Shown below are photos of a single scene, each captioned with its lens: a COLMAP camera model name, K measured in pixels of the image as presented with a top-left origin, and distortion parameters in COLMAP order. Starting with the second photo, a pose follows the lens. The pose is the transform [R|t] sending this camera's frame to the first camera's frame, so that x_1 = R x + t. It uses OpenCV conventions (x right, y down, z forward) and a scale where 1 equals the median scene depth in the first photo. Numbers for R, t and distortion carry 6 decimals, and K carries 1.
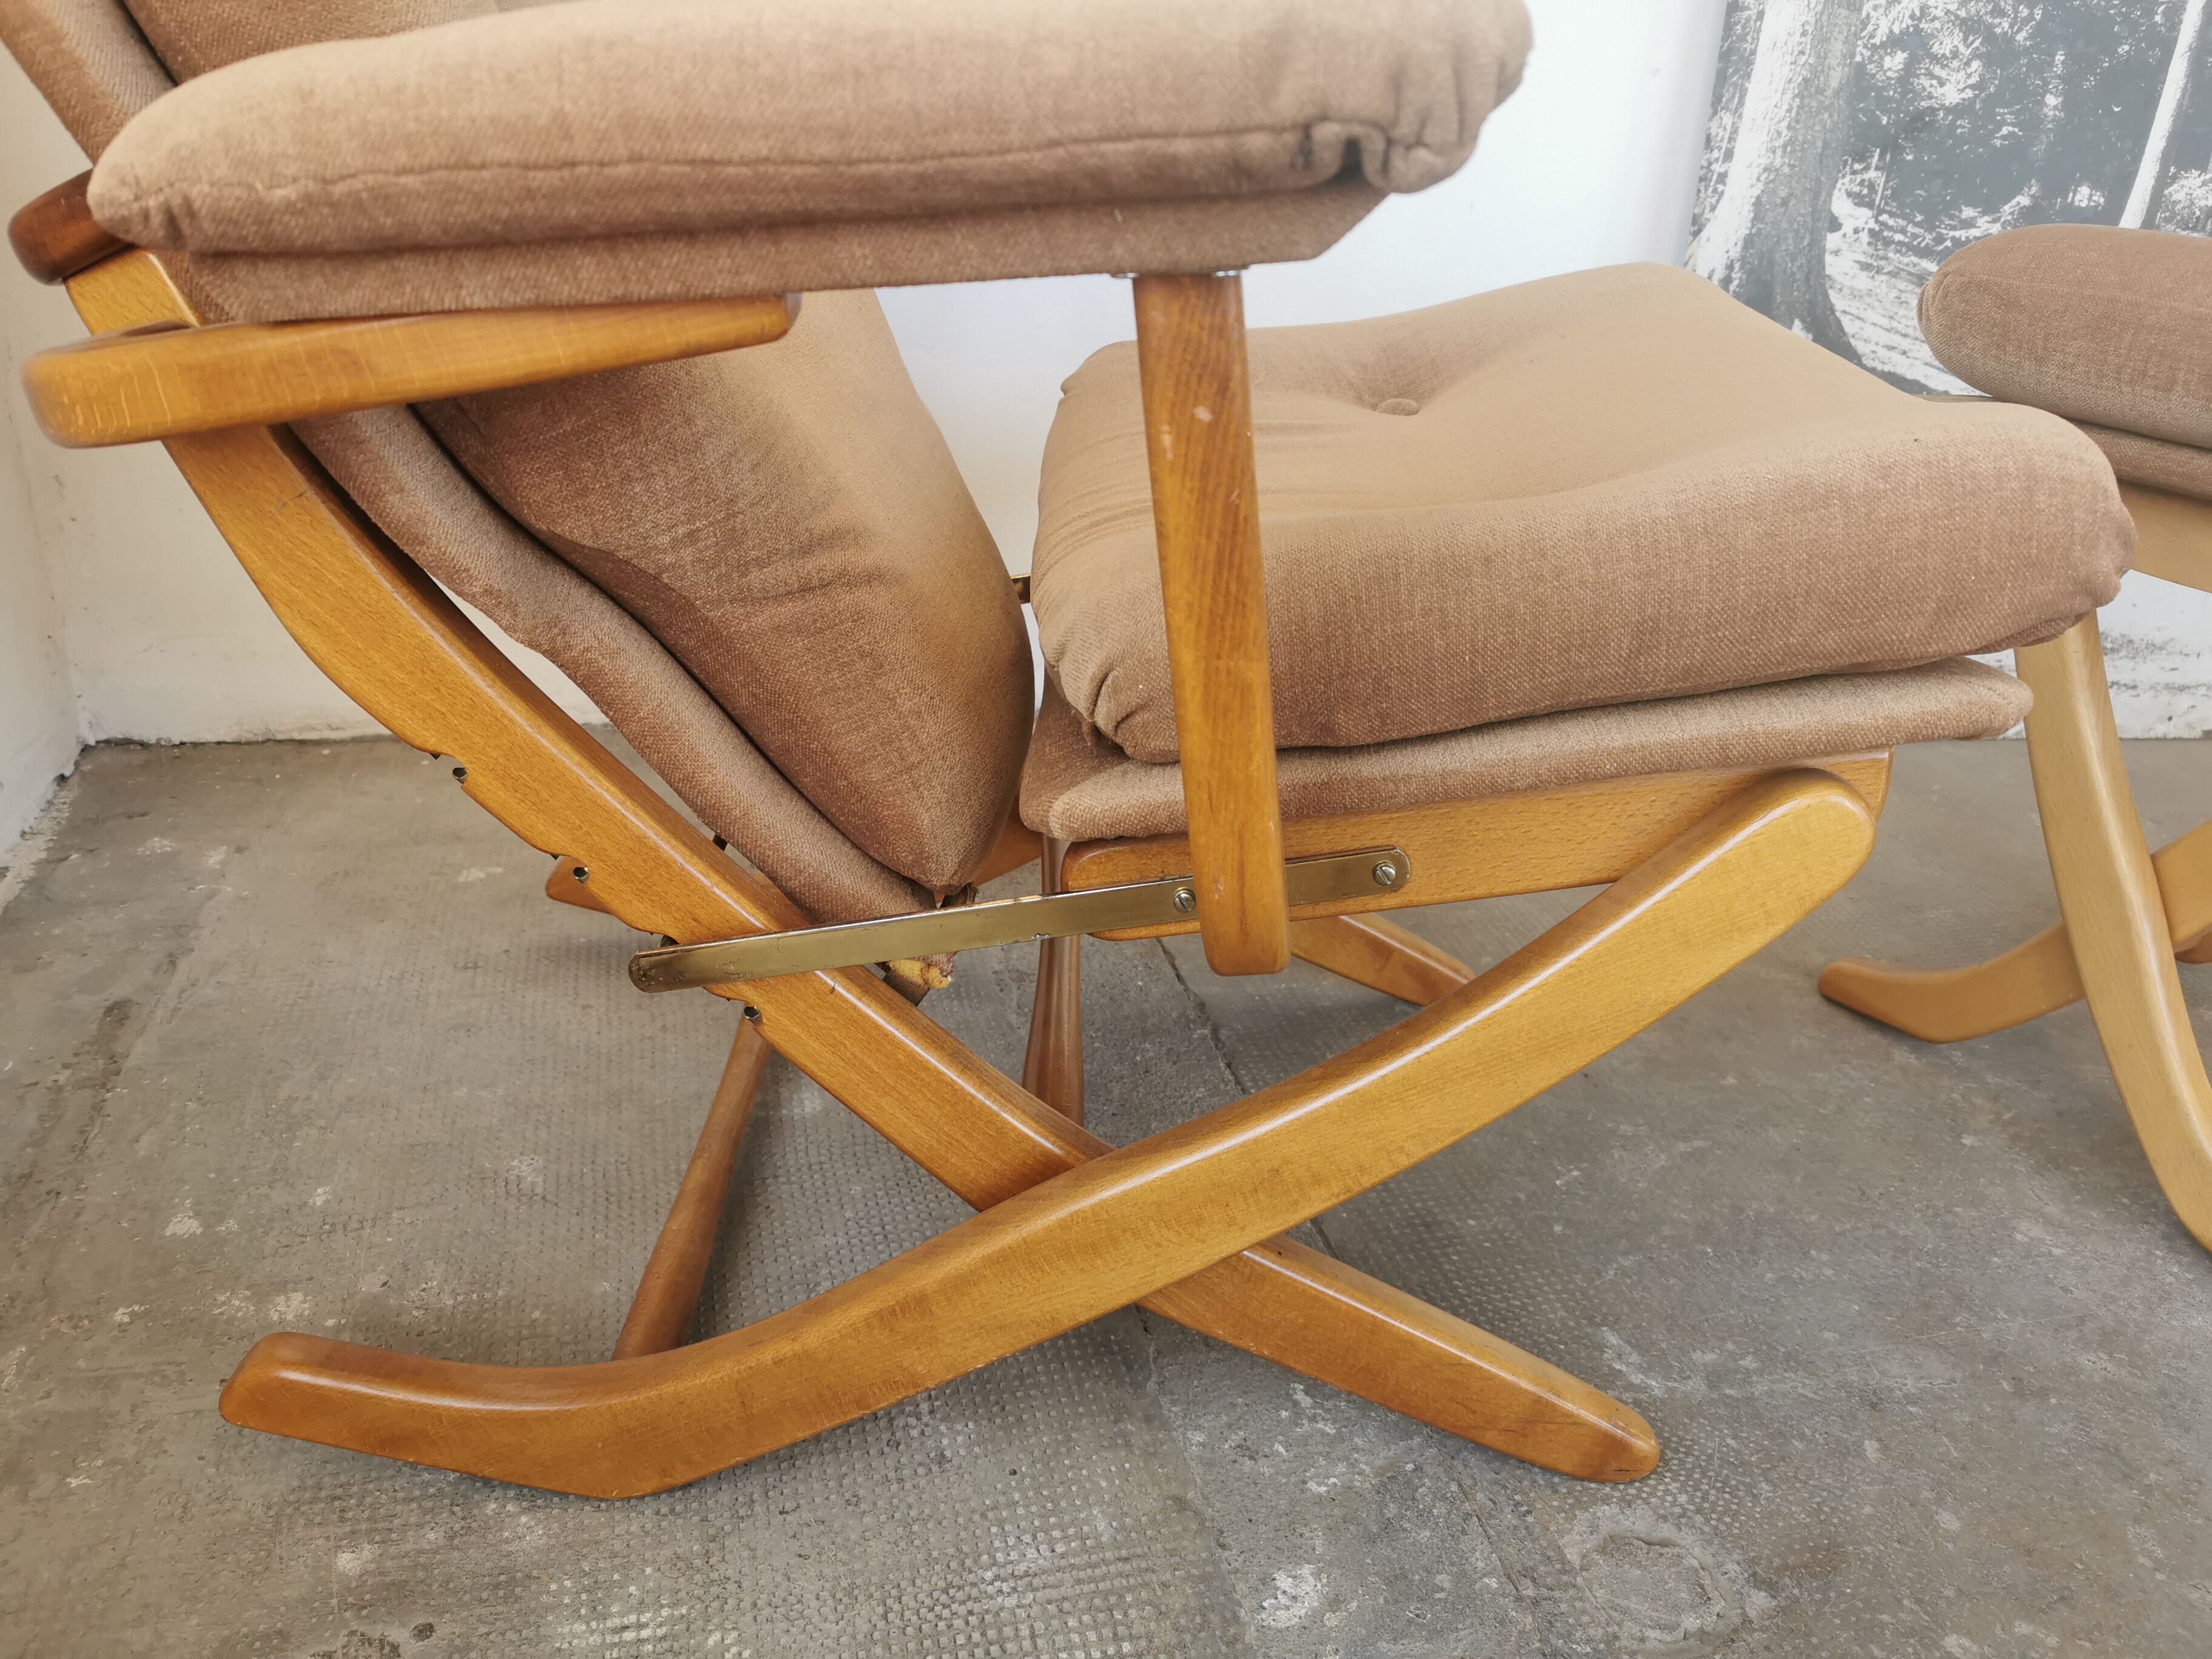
lens RADIAL K [[1724.8, 0, 1097.1], [0, 1724.8, 821.6], [0, 0, 1]] dist [-0.000490, -0.006685]
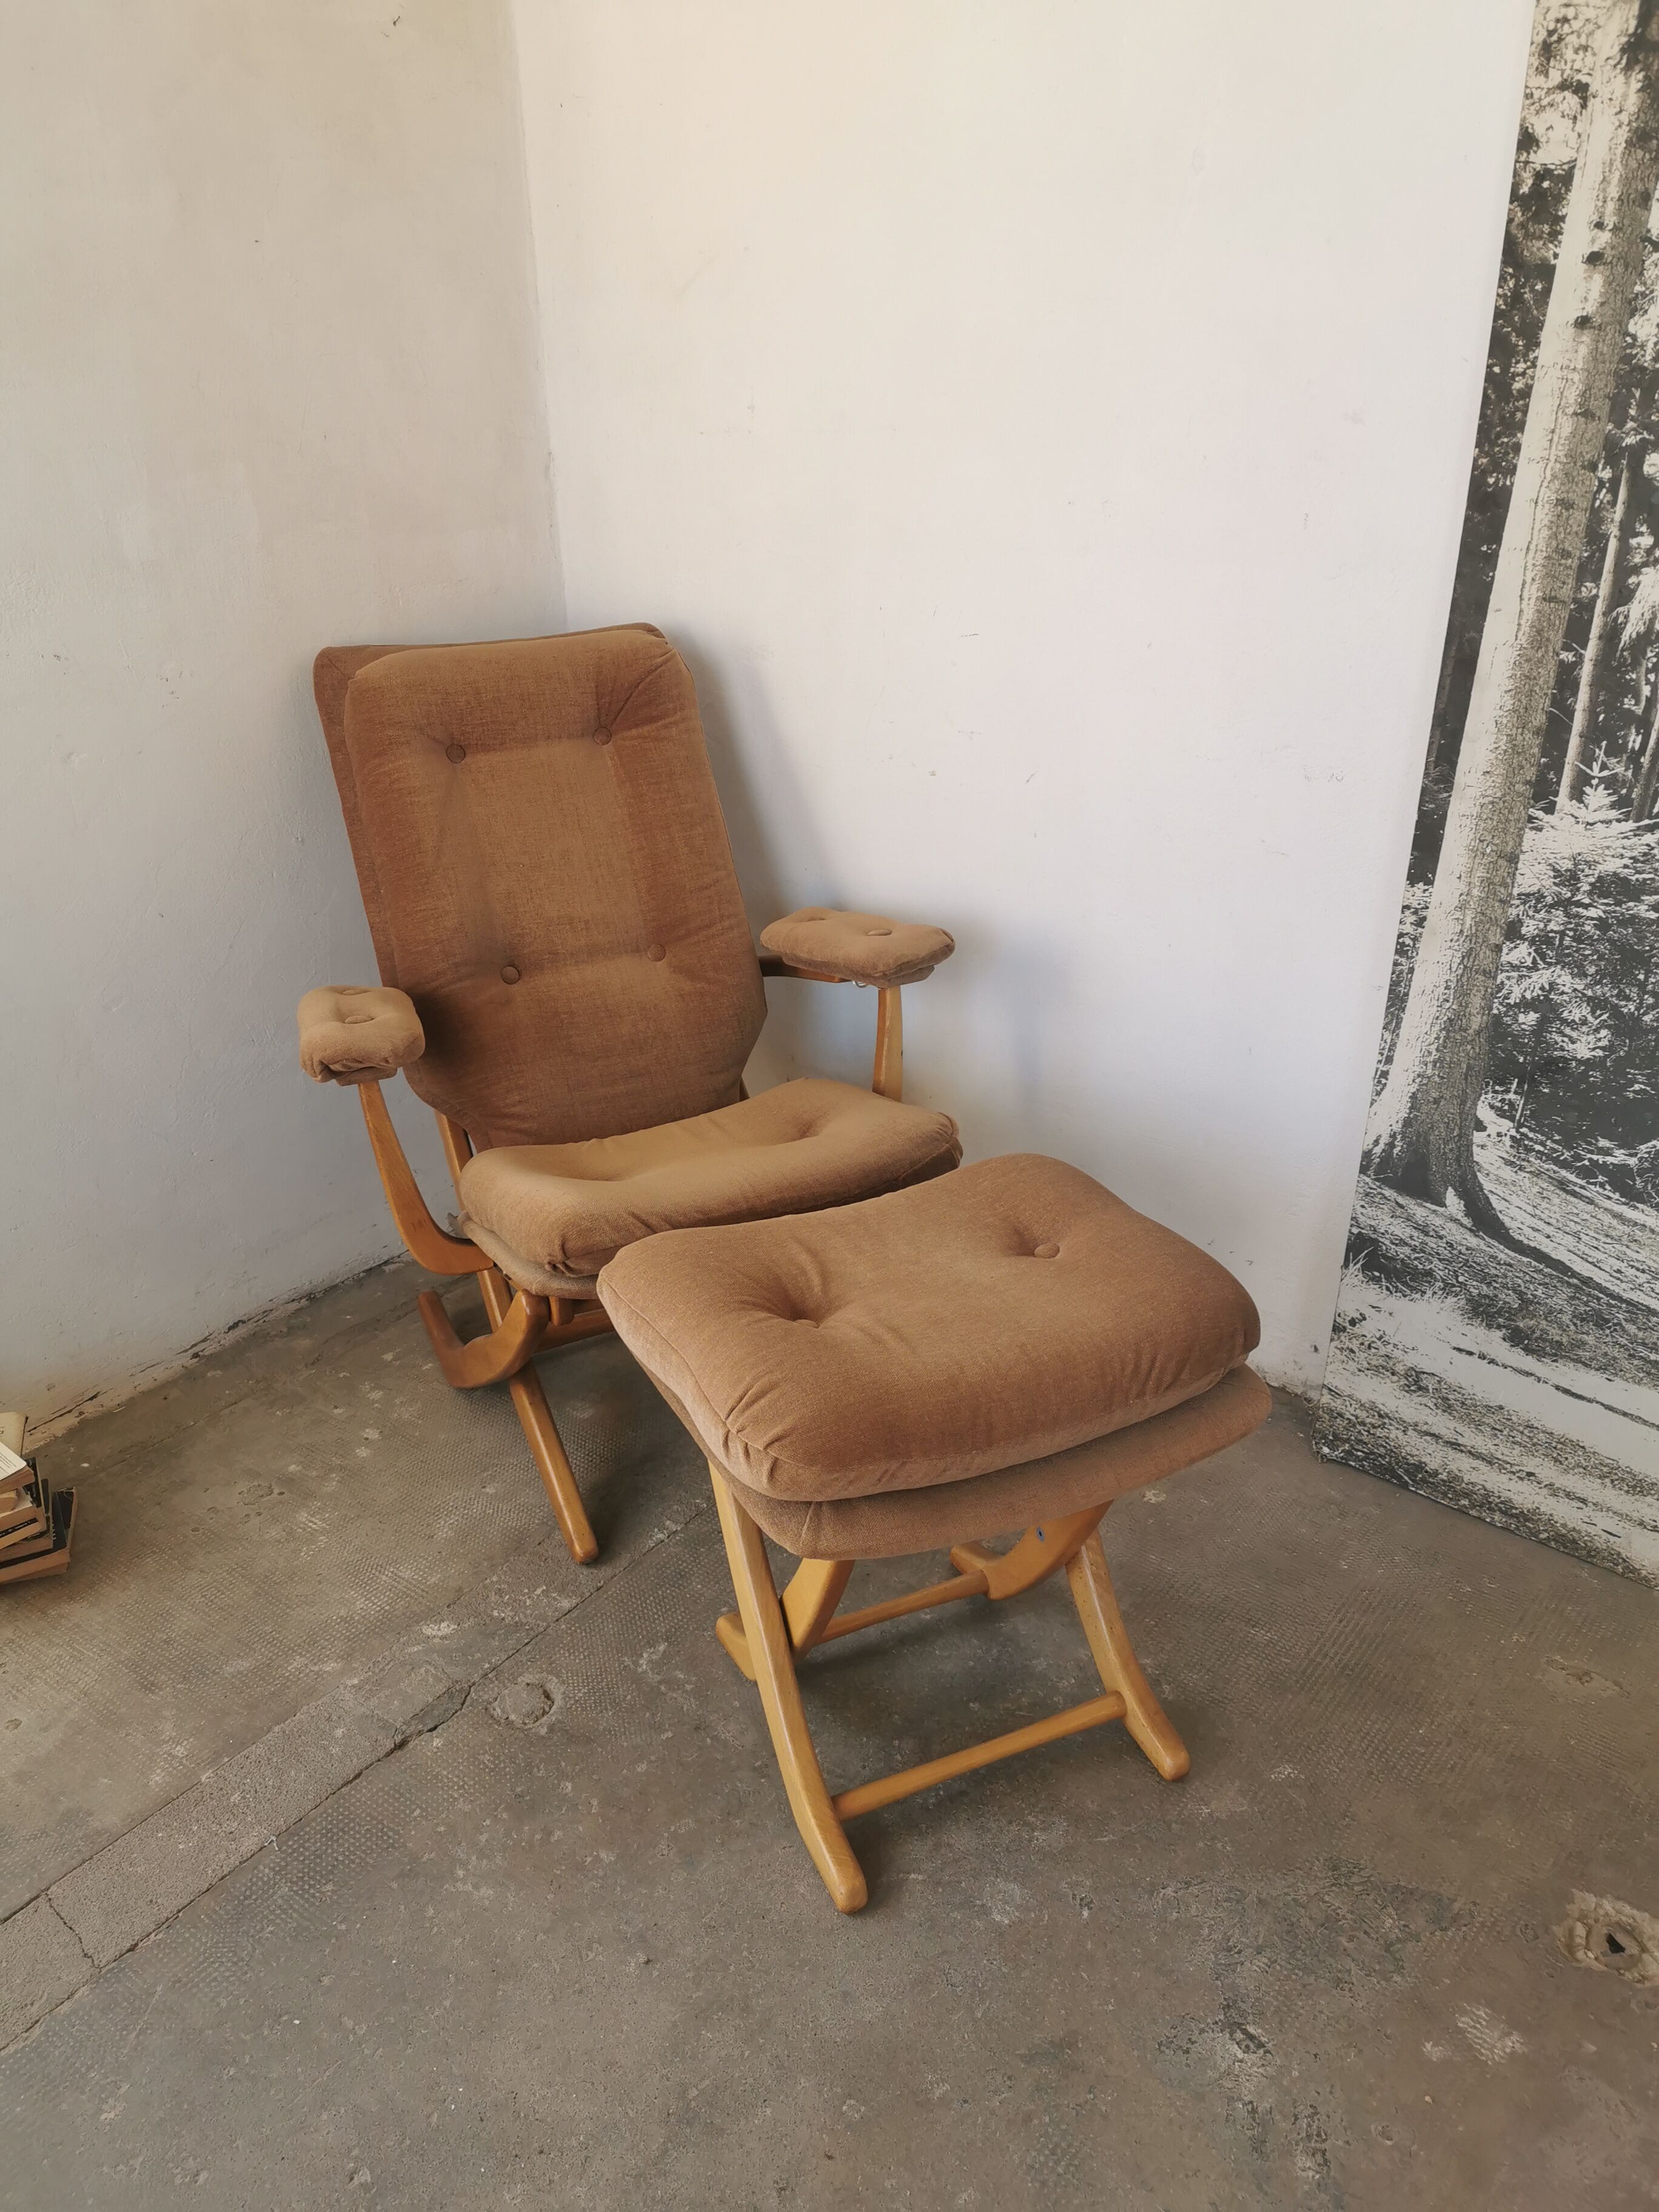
lens RADIAL K [[1670.4, 0, 839.4], [0, 1670.4, 1094.2], [0, 0, 1]] dist [0.105307, -0.184379]
pose [[0.635109, 0.239740, -0.734276, 1.053687], [-0.282333, 0.956888, 0.068219, -0.322568], [0.718975, 0.163984, 0.675414, -0.202917]]
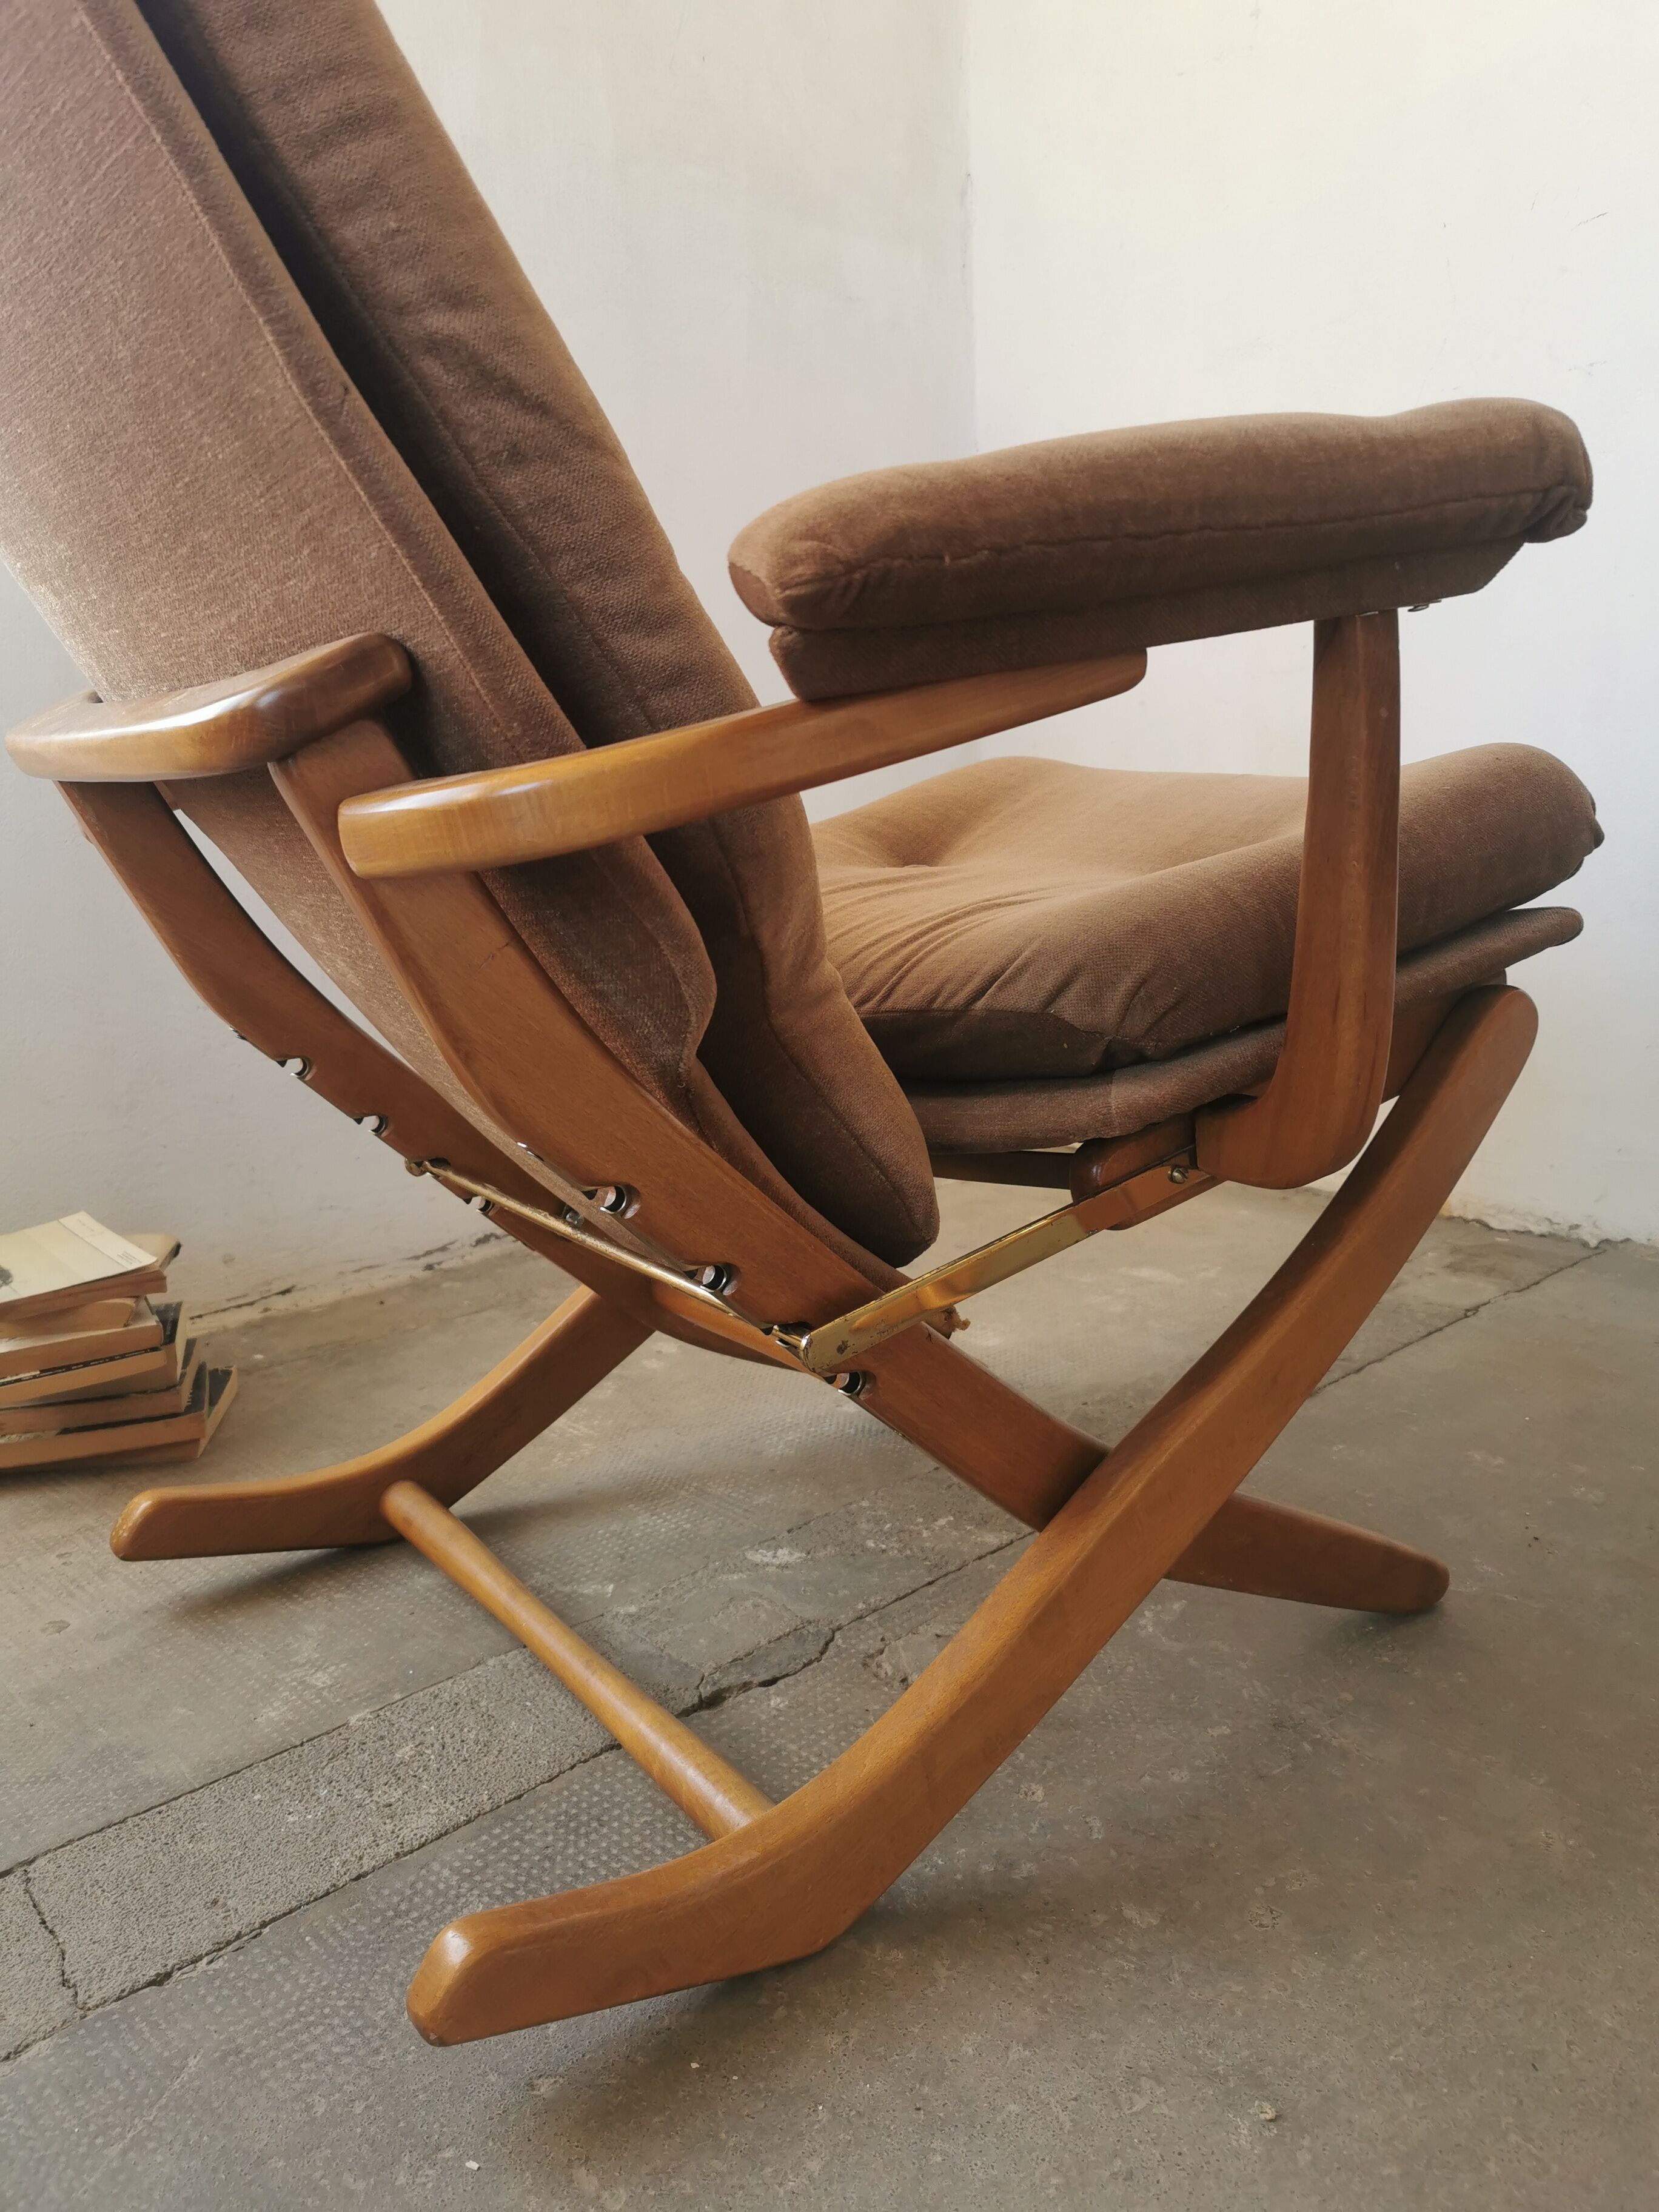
lens RADIAL K [[1704.3, 0, 829.7], [0, 1704.3, 1090.5], [0, 0, 1]] dist [0.072682, -0.121540]
pose [[0.496887, 0.095922, -0.862498, 0.667478], [-0.319708, 0.944202, -0.079175, 0.083625], [0.806778, 0.315089, 0.499829, 0.082768]]
